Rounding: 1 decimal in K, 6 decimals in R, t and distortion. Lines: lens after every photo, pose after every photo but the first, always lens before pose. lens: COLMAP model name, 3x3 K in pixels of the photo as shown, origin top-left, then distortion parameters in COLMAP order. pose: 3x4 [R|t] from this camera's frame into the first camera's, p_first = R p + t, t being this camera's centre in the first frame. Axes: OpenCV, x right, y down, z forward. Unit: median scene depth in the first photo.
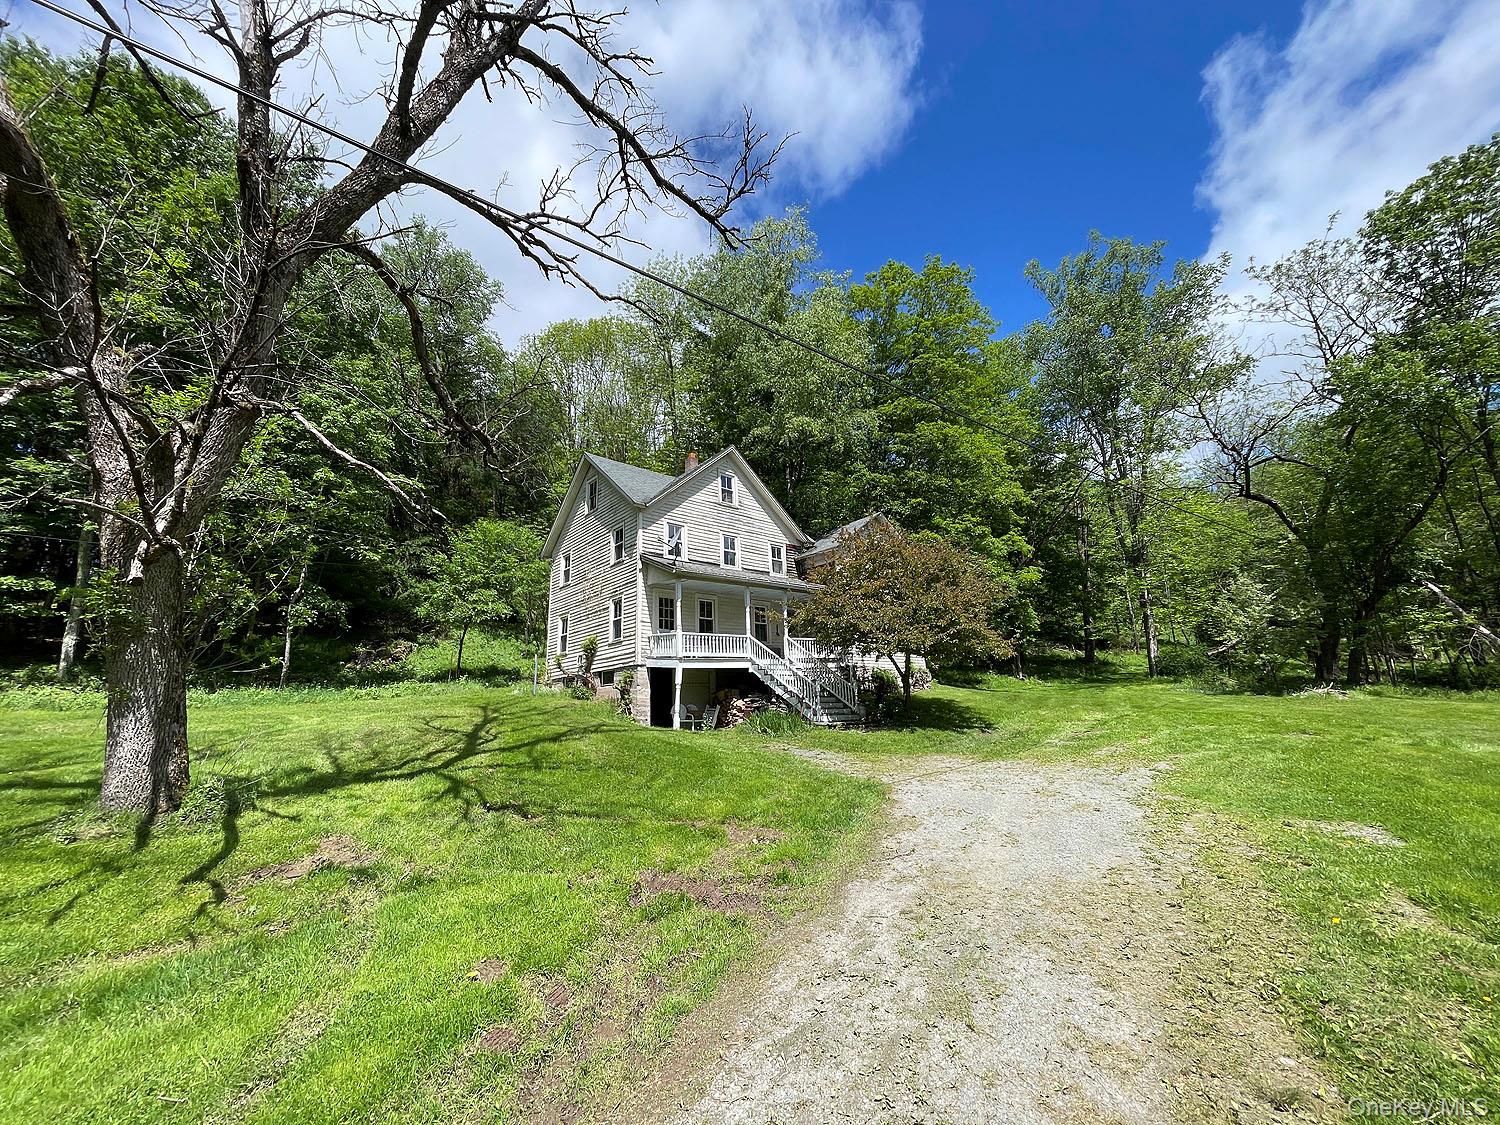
lens RADIAL K [[592.5, 0, 746.9], [0, 592.5, 560.9], [0, 0, 1]] dist [0.000806, -0.004211]
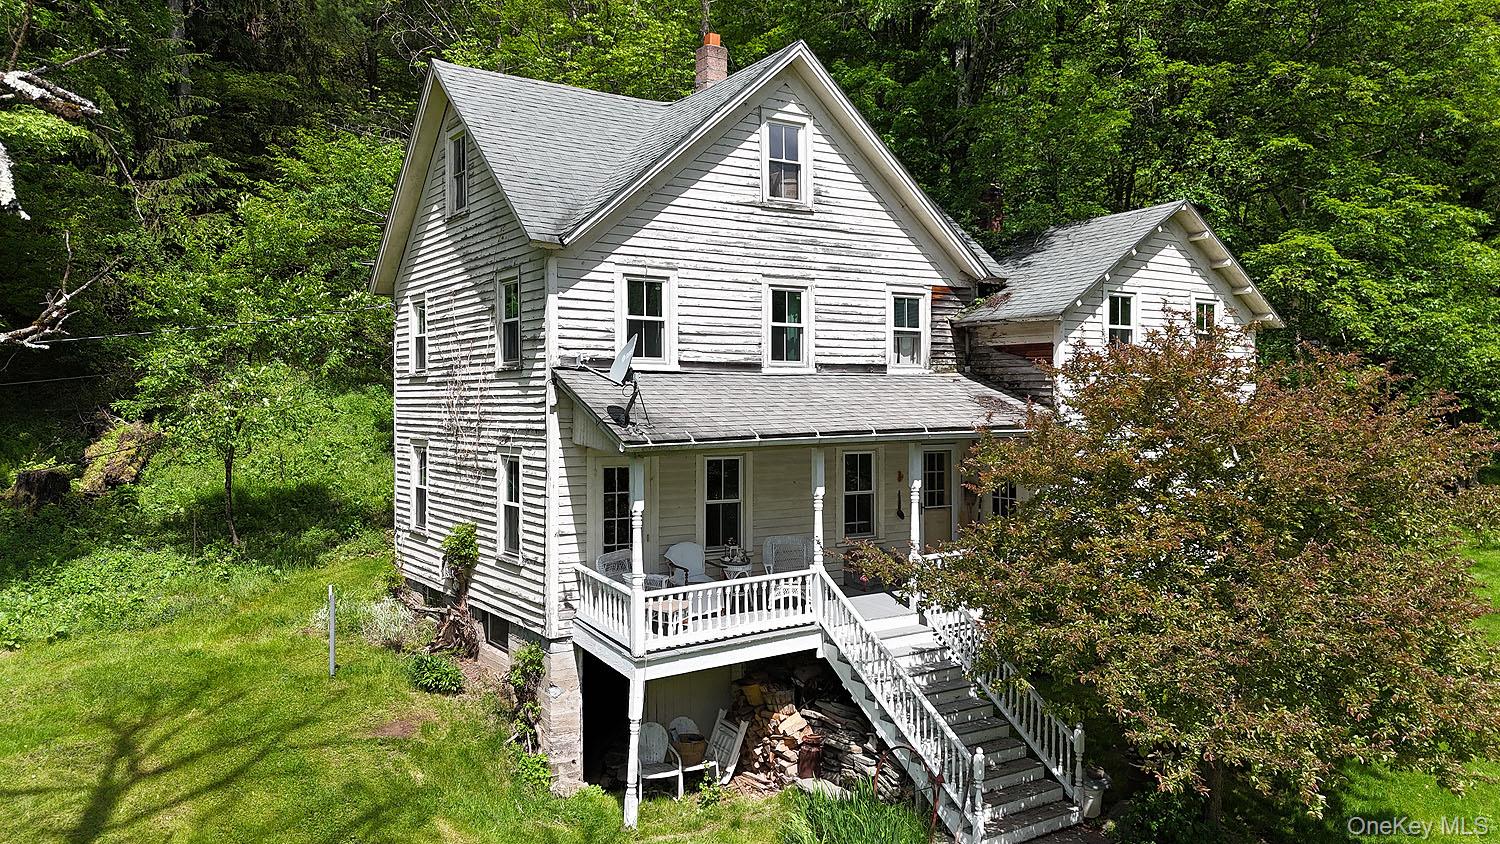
lens RADIAL K [[1080.8, 0, 744.6], [0, 1080.8, 414.1], [0, 0, 1]] dist [0.040956, -0.001444]
pose [[0.991765, 0.034153, -0.123433, 0.039649], [0.000007, 0.963773, 0.266724, -0.172640], [0.128070, -0.264528, 0.955836, 0.300302]]
